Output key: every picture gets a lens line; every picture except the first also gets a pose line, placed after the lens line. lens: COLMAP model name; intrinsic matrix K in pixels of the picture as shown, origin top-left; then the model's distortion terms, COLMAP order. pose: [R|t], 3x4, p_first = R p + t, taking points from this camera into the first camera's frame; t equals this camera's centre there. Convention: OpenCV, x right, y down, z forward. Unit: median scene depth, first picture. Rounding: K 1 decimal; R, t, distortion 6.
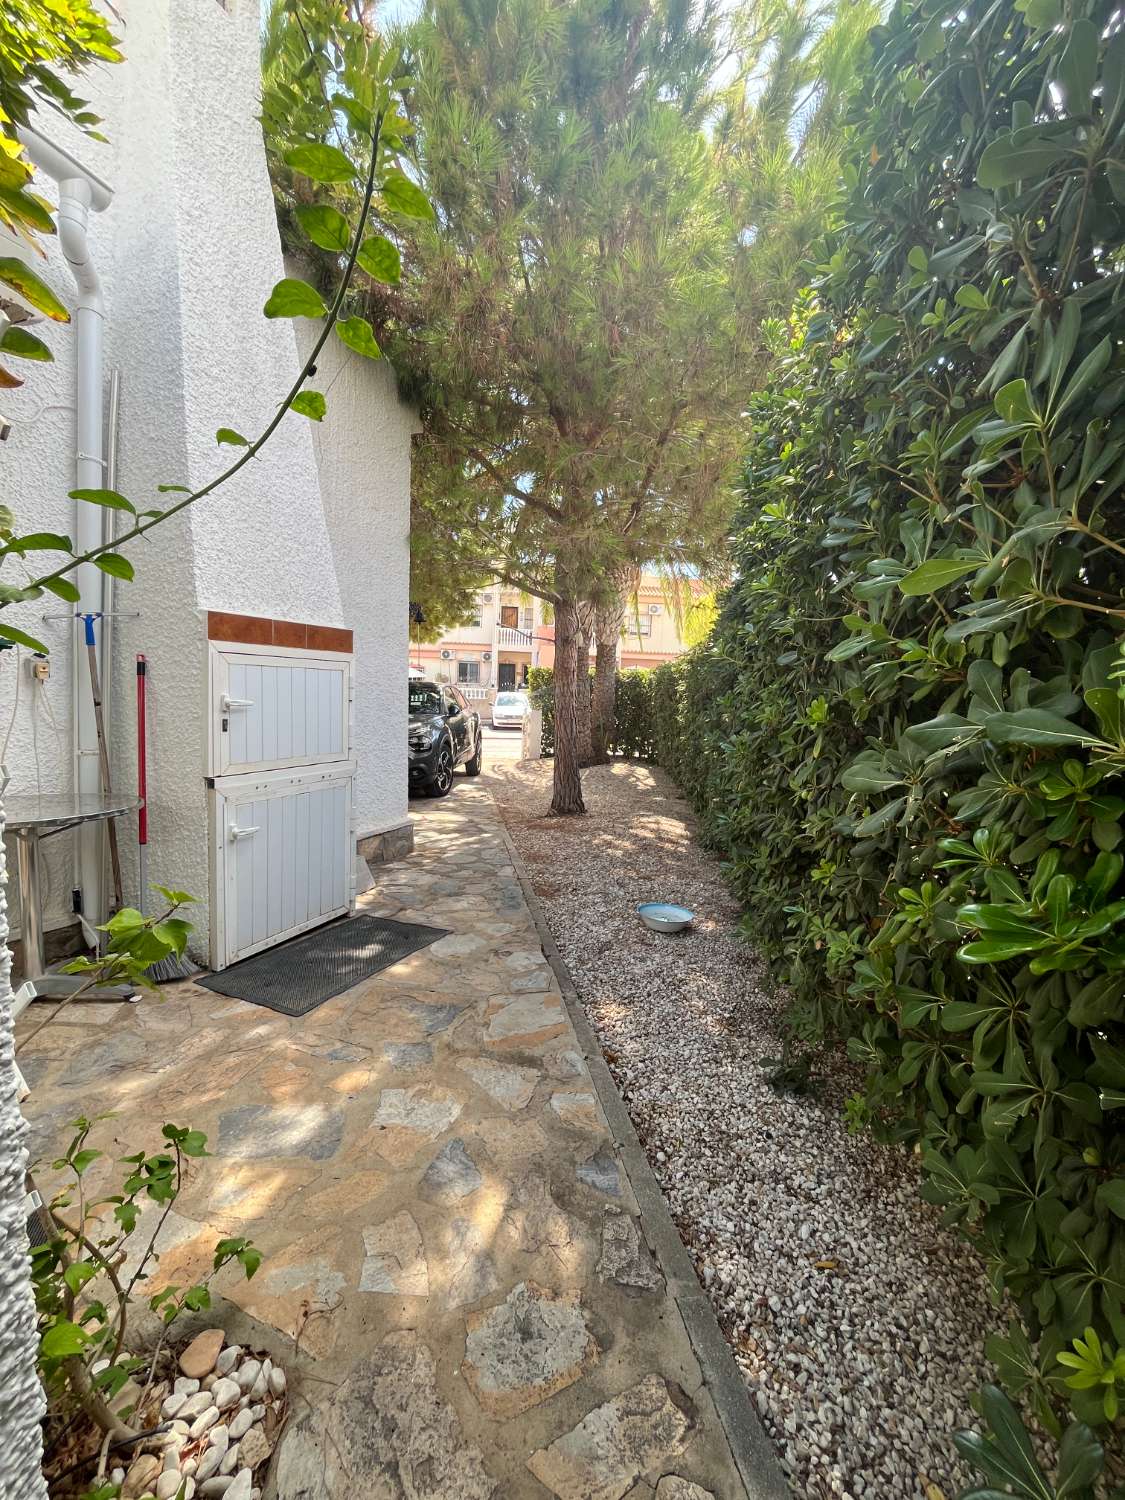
lens RADIAL K [[611.3, 0, 560.5], [0, 611.3, 745.1], [0, 0, 1]] dist [0.000232, -0.000439]
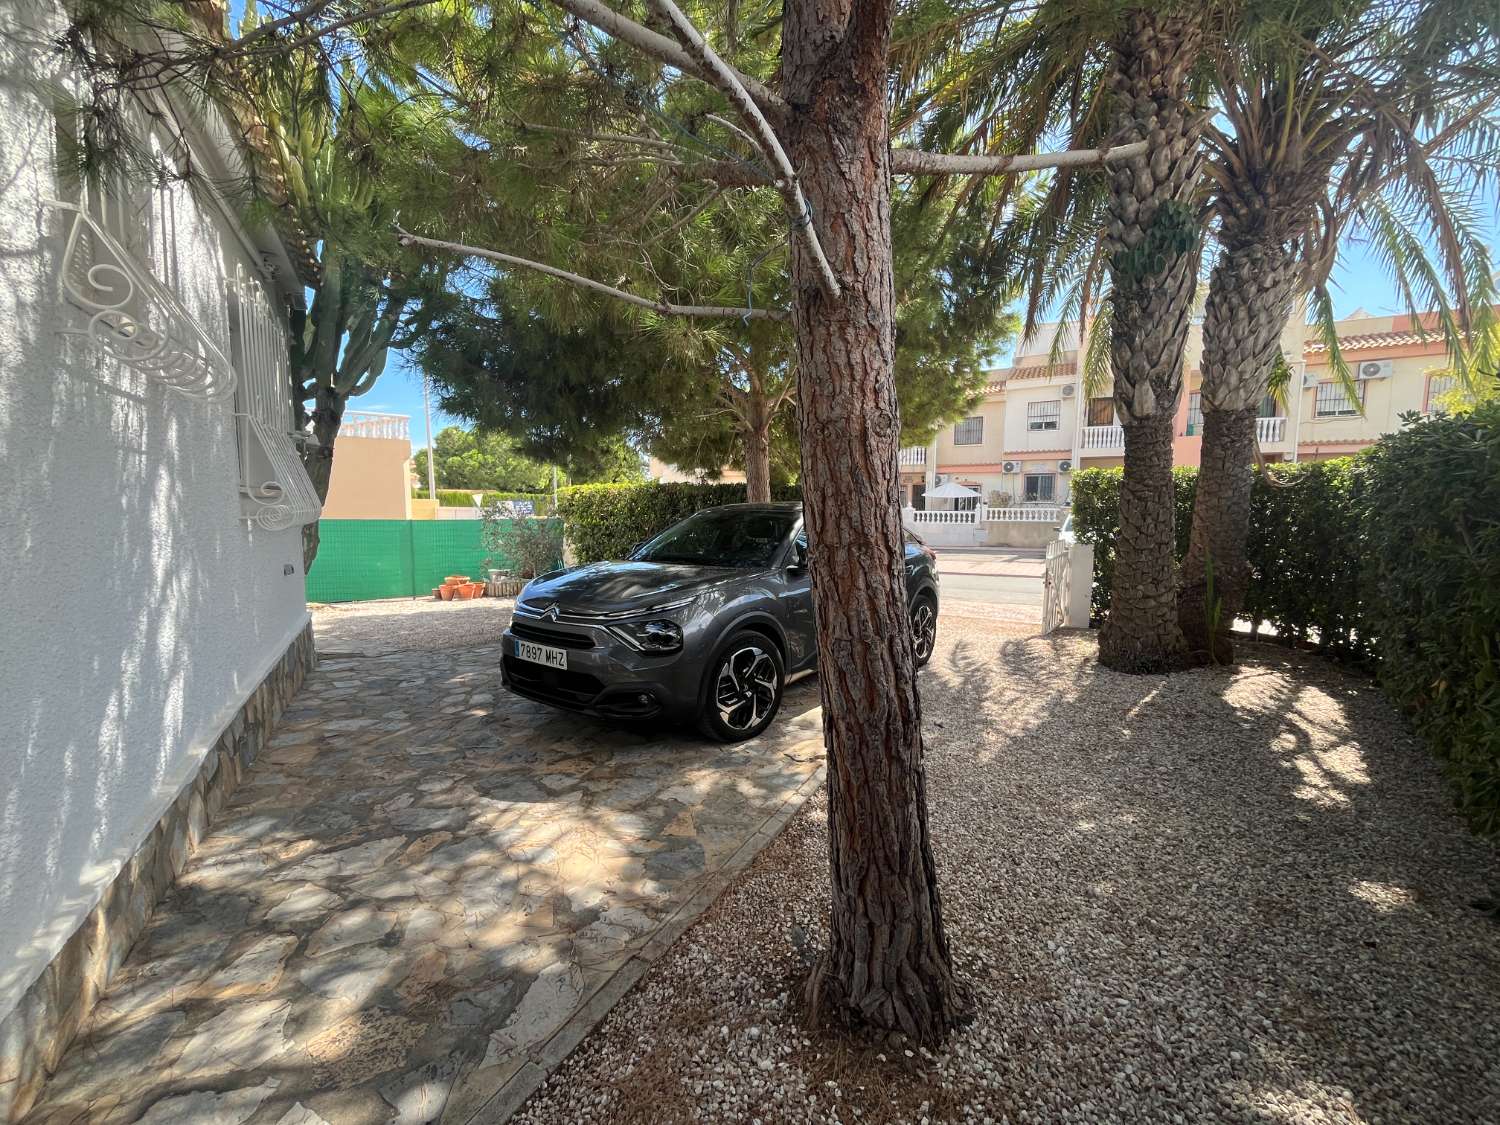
lens RADIAL K [[611.3, 0, 753.8], [0, 611.3, 559.0], [0, 0, 1]] dist [0.000232, -0.000439]
pose [[0.806790, 0.020236, -0.590491, 0.058038], [-0.027988, 0.999600, -0.003983, -0.035804], [0.590175, 0.019740, 0.807034, 0.391606]]
